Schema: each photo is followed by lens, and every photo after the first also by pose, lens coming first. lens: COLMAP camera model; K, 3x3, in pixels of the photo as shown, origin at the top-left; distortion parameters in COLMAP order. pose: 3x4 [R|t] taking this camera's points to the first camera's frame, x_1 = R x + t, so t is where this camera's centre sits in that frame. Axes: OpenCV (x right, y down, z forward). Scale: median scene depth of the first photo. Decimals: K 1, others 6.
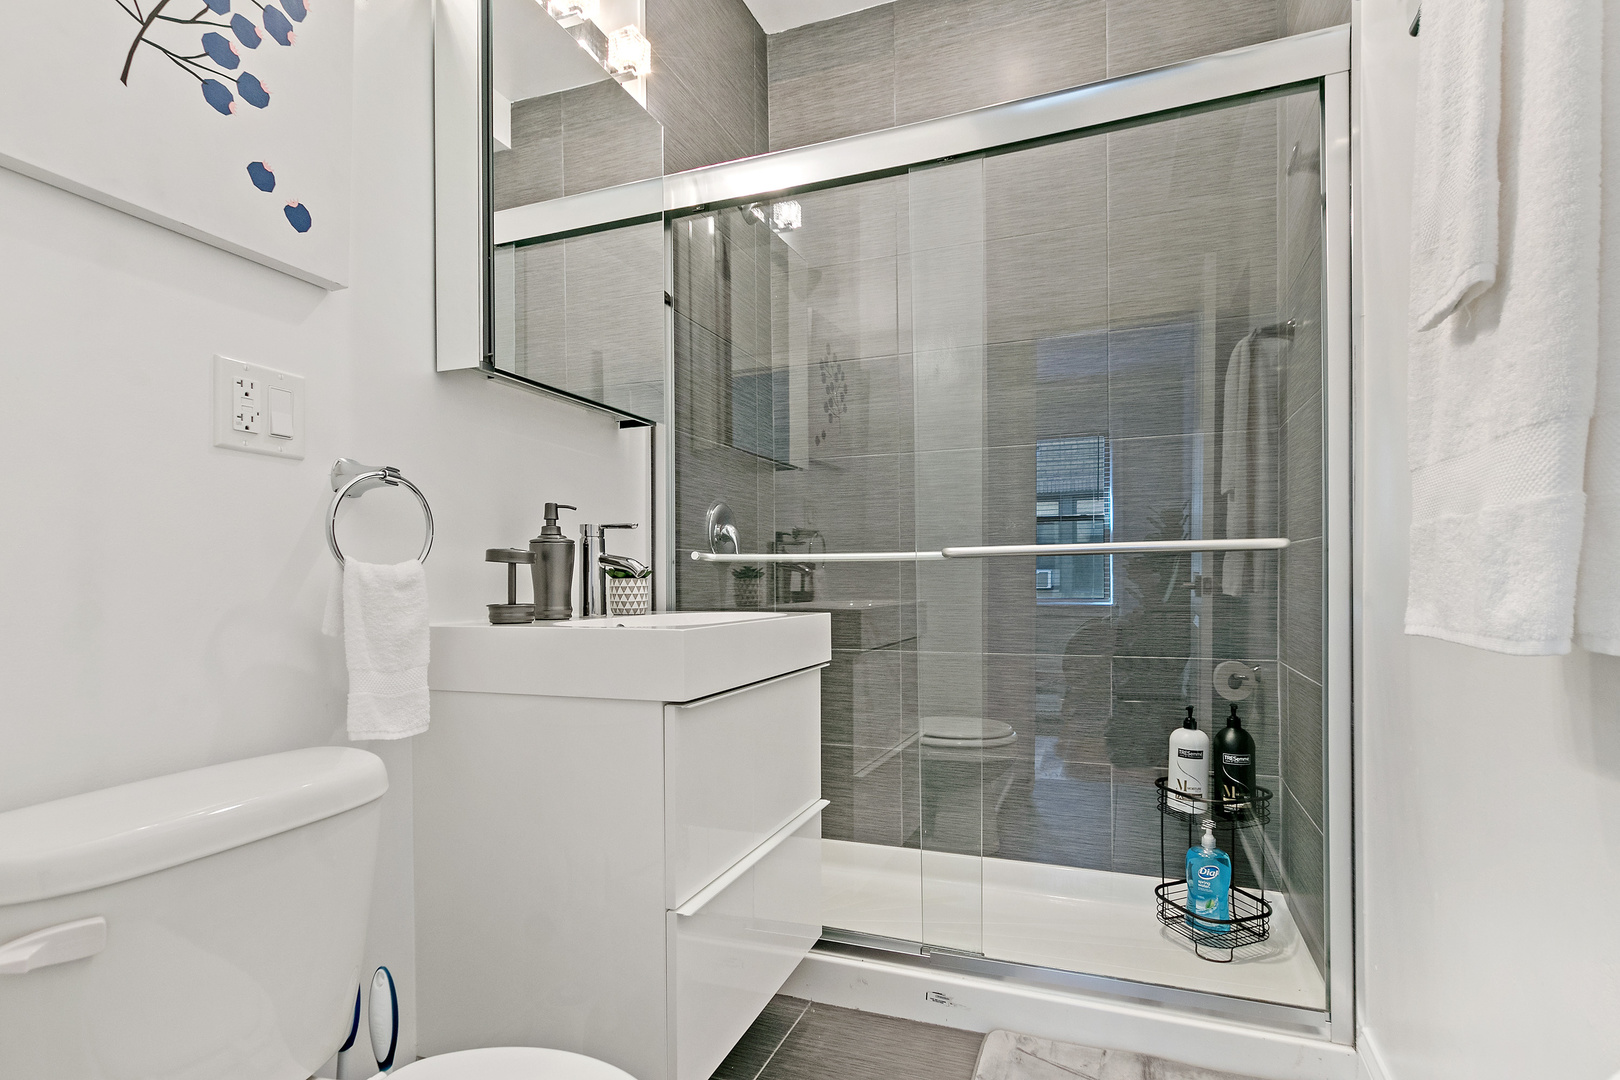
lens RADIAL K [[771.9, 0, 816.0], [0, 771.9, 556.1], [0, 0, 1]] dist [0.001236, 0.000109]
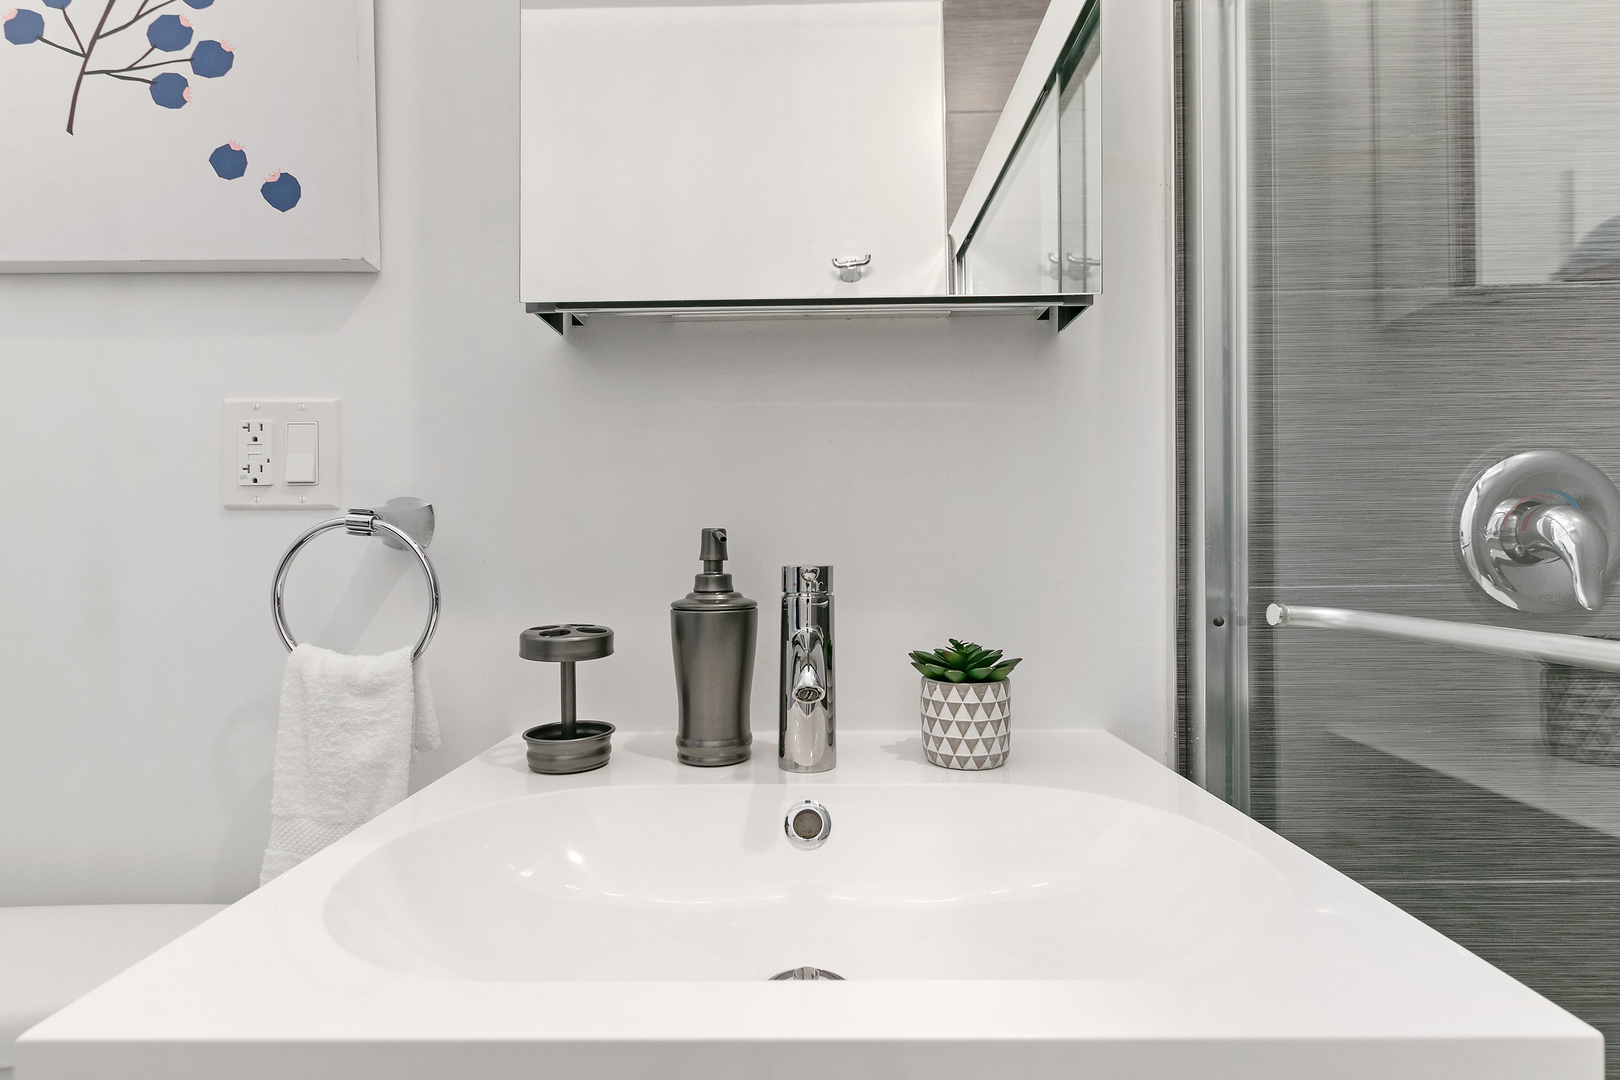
lens RADIAL K [[752.4, 0, 807.8], [0, 752.4, 546.5], [0, 0, 1]] dist [0.002161, 0.000315]
pose [[0.340335, -0.003837, -0.940296, 0.207013], [0.031543, 0.999475, 0.007338, -0.083945], [0.939775, -0.032157, 0.340277, 1.271102]]
